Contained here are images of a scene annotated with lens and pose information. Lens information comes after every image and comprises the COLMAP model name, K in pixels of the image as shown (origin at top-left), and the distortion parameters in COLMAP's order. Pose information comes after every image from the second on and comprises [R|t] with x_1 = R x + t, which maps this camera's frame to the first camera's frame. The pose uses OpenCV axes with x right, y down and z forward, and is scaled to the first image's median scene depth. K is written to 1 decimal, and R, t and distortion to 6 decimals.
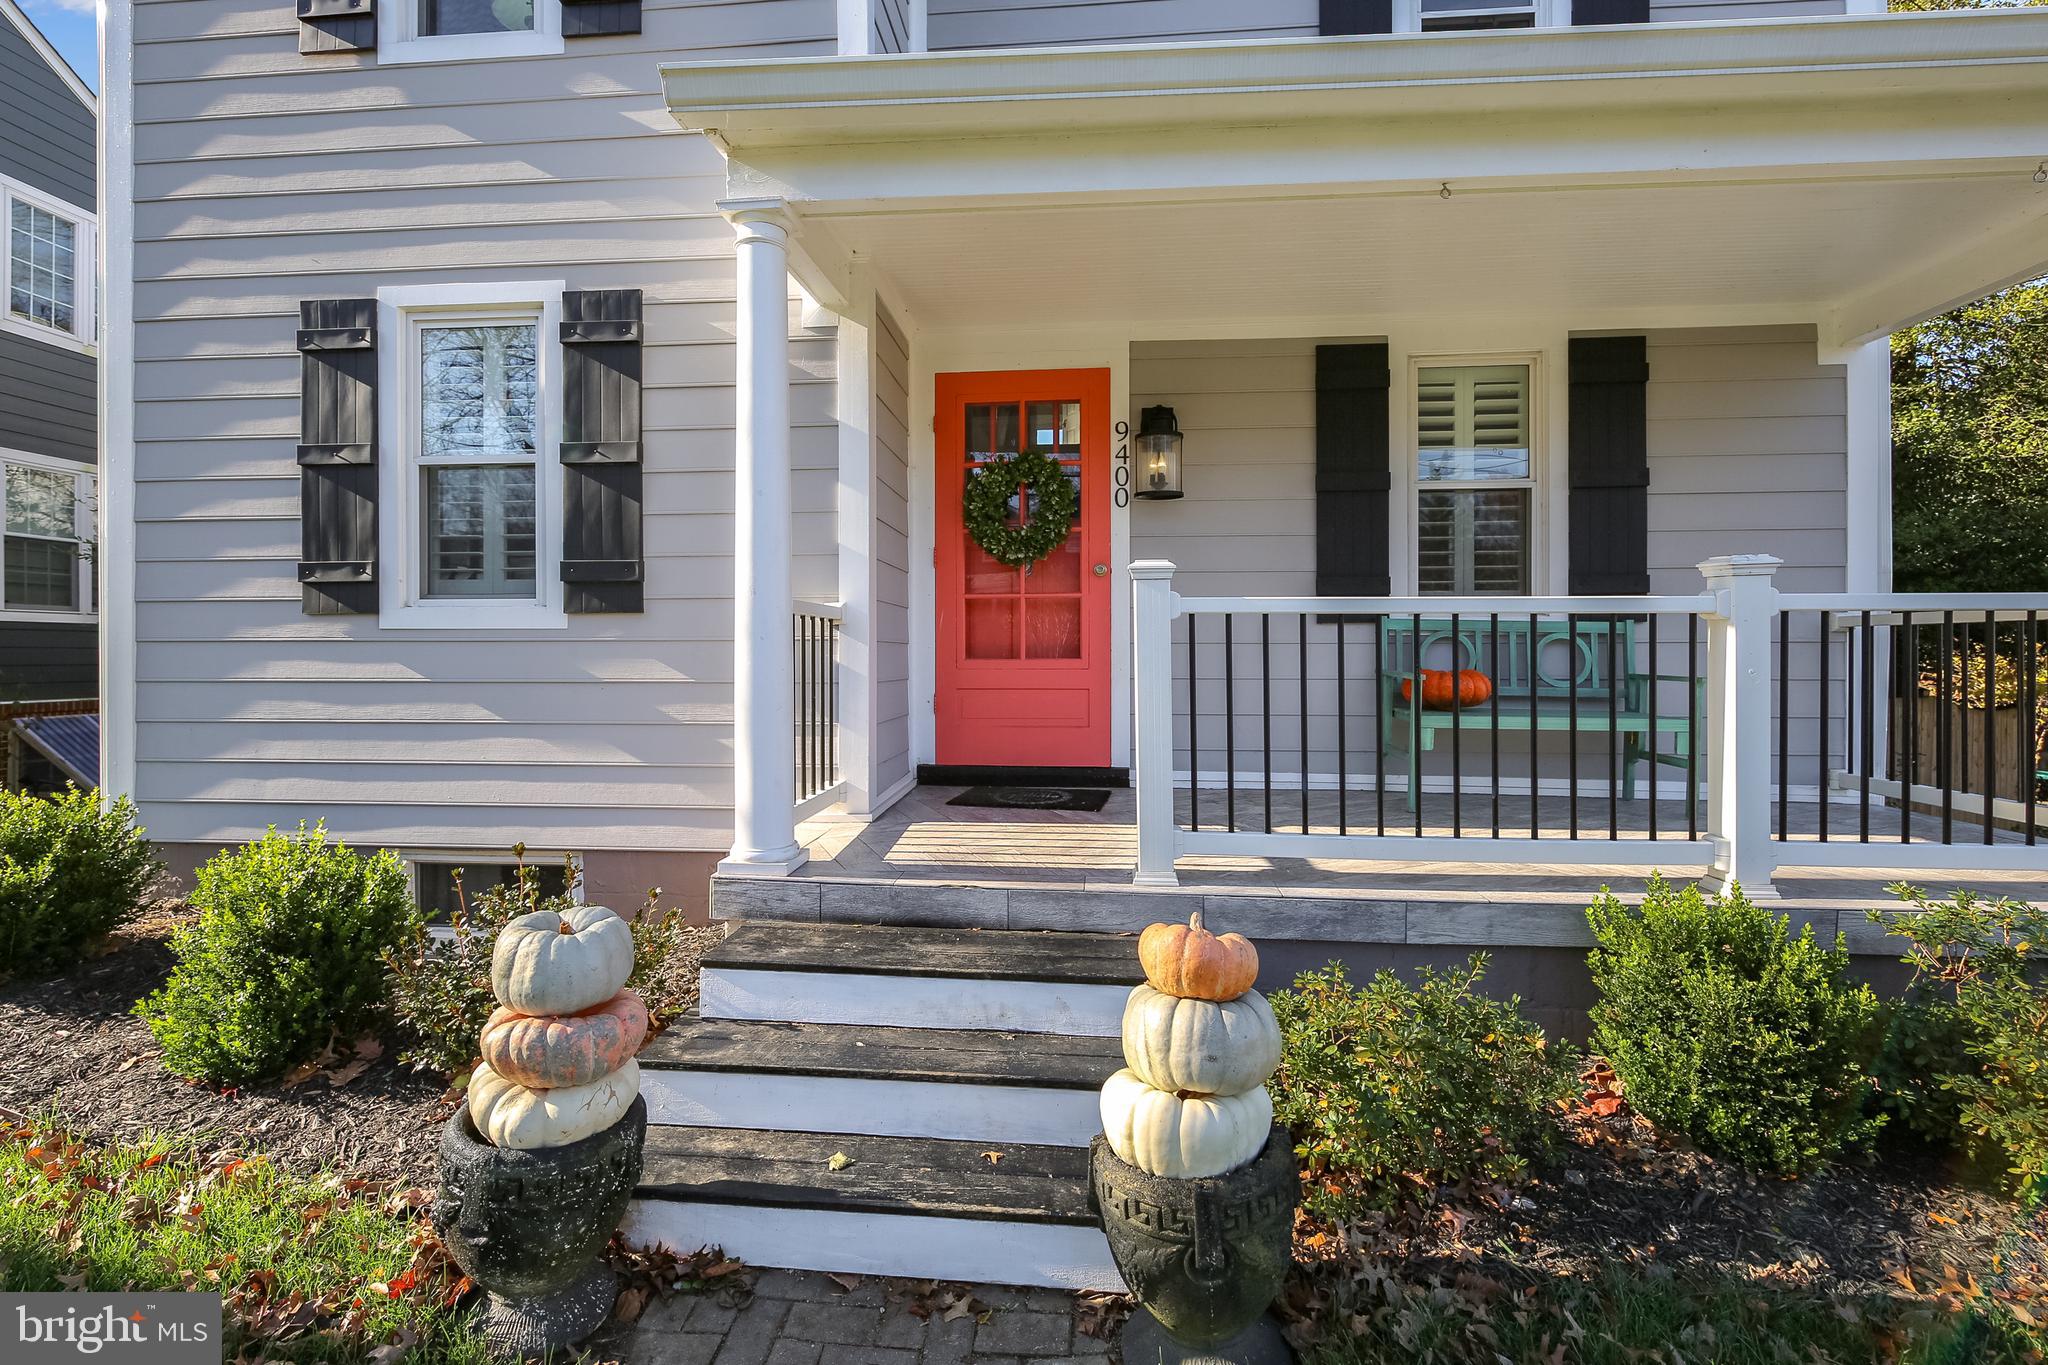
lens RADIAL K [[889.8, 0, 1020.5], [0, 889.8, 648.3], [0, 0, 1]] dist [0.000277, -0.000121]
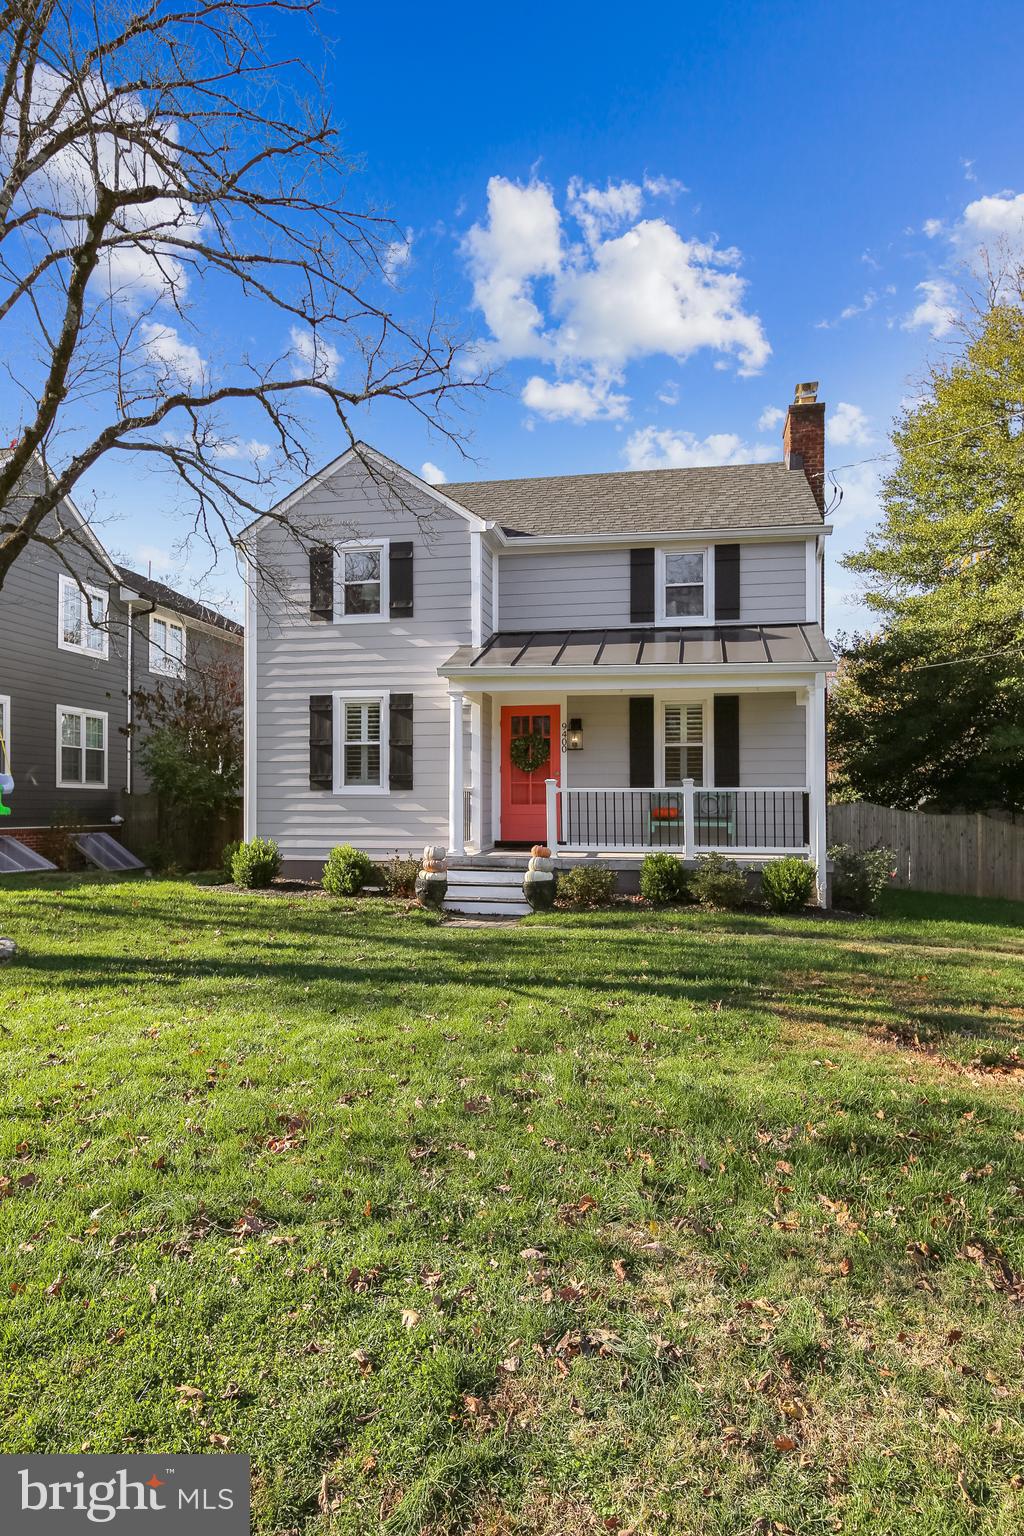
lens RADIAL K [[940.6, 0, 511.8], [0, 940.6, 773.9], [0, 0, 1]] dist [0.004207, 0.001643]
pose [[0.995117, -0.002069, -0.098683, 0.284213], [-0.001164, 0.999465, -0.032692, 0.015070], [0.098697, 0.032647, 0.994582, -2.400654]]
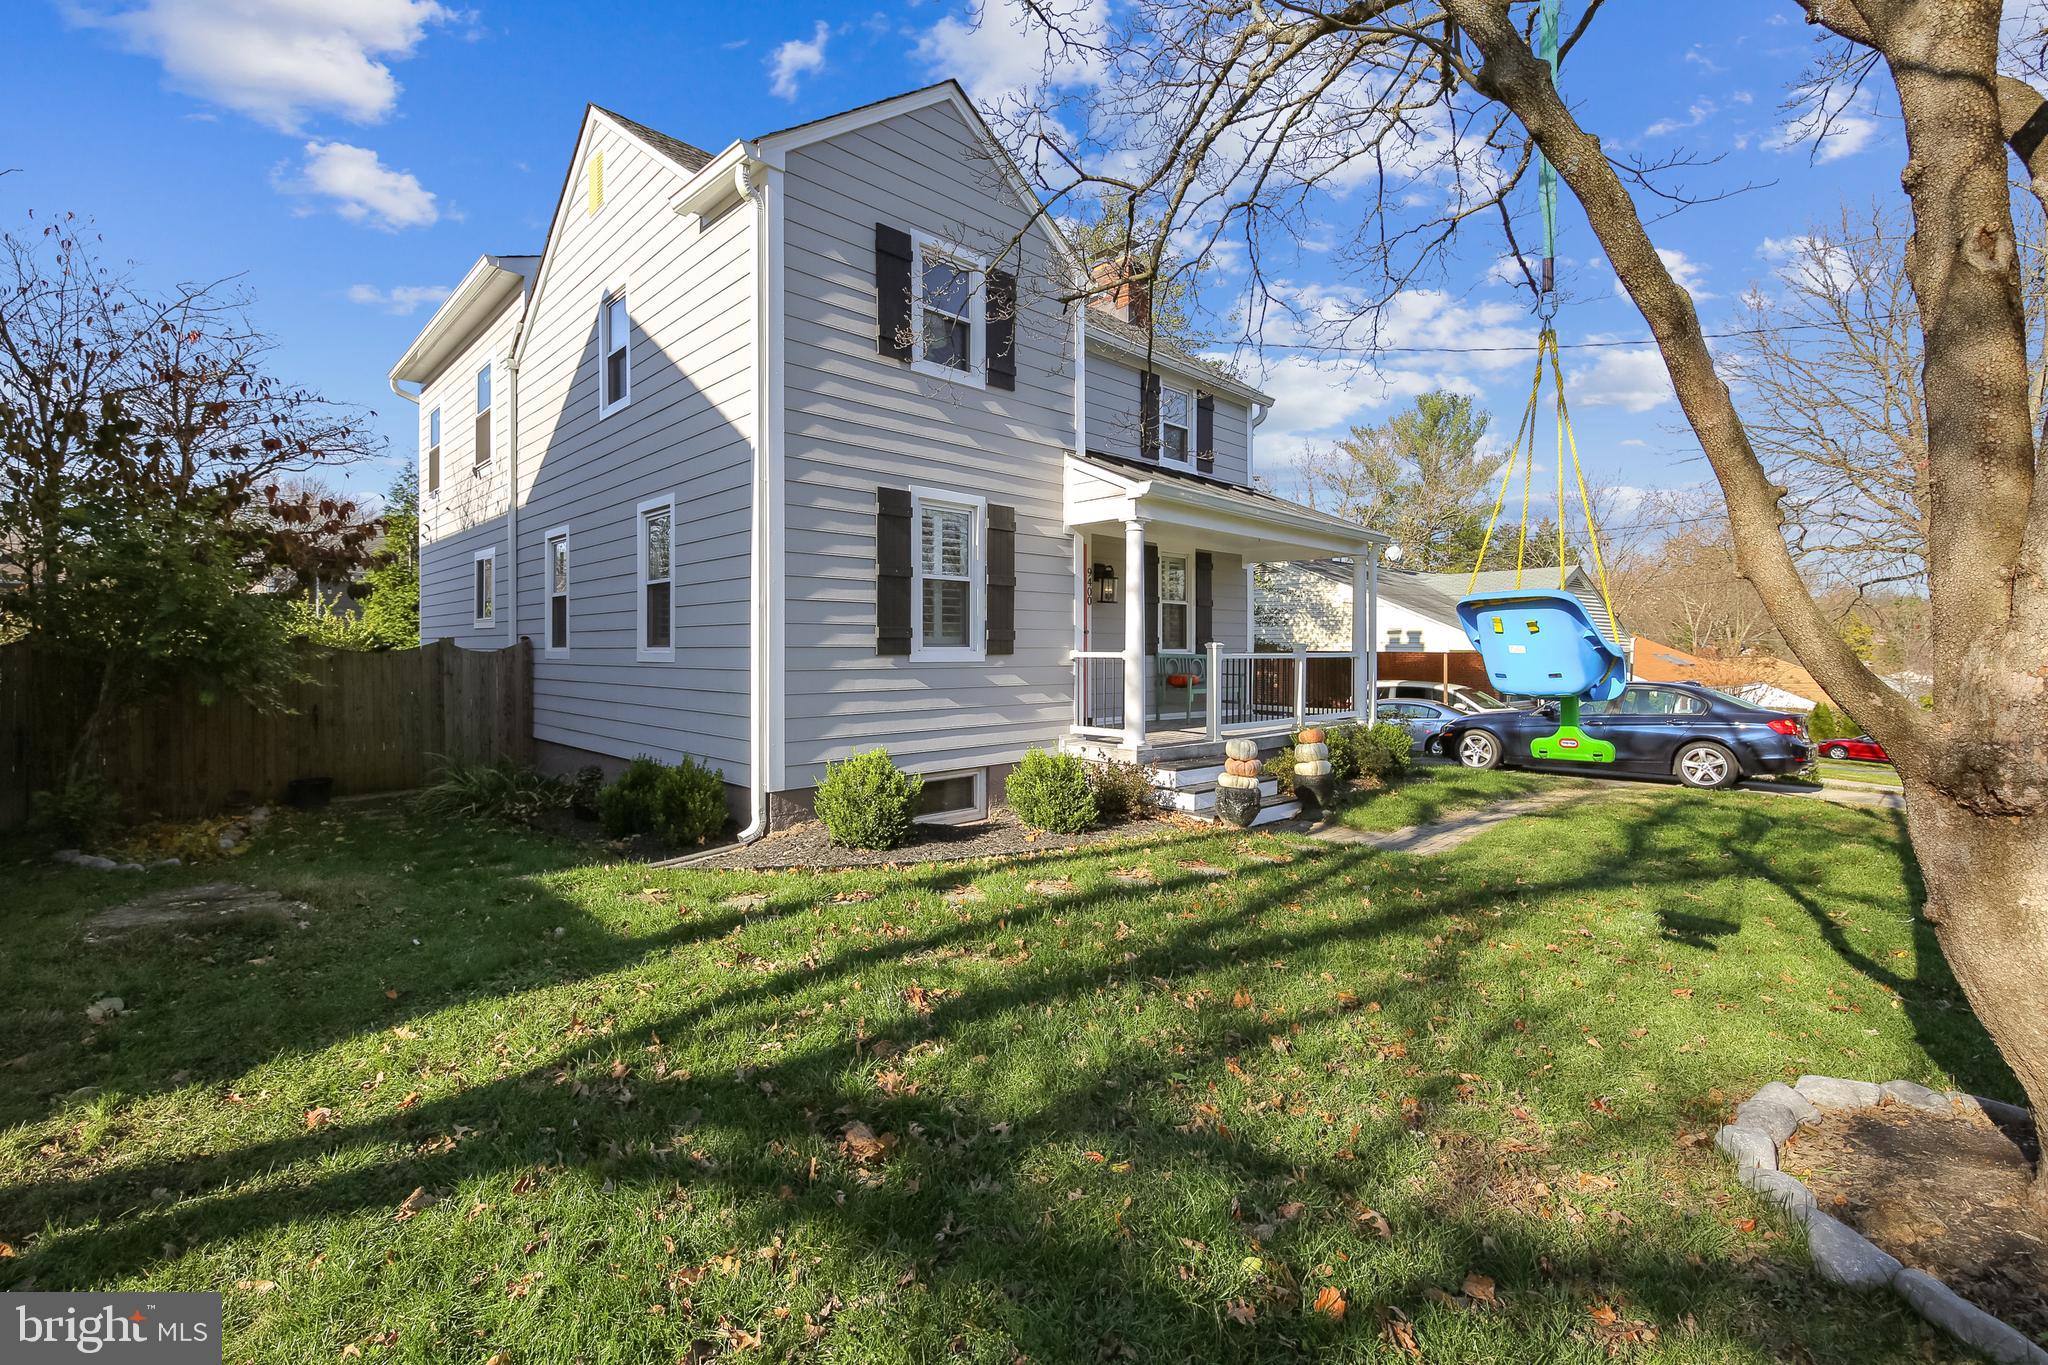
lens RADIAL K [[907.9, 0, 1016.5], [0, 907.9, 675.2], [0, 0, 1]] dist [0.000753, -0.010076]
pose [[0.679169, -0.009145, 0.733925, -2.008499], [0.004719, 0.999956, 0.008093, -0.007986], [-0.733967, -0.002033, 0.679182, -0.511720]]
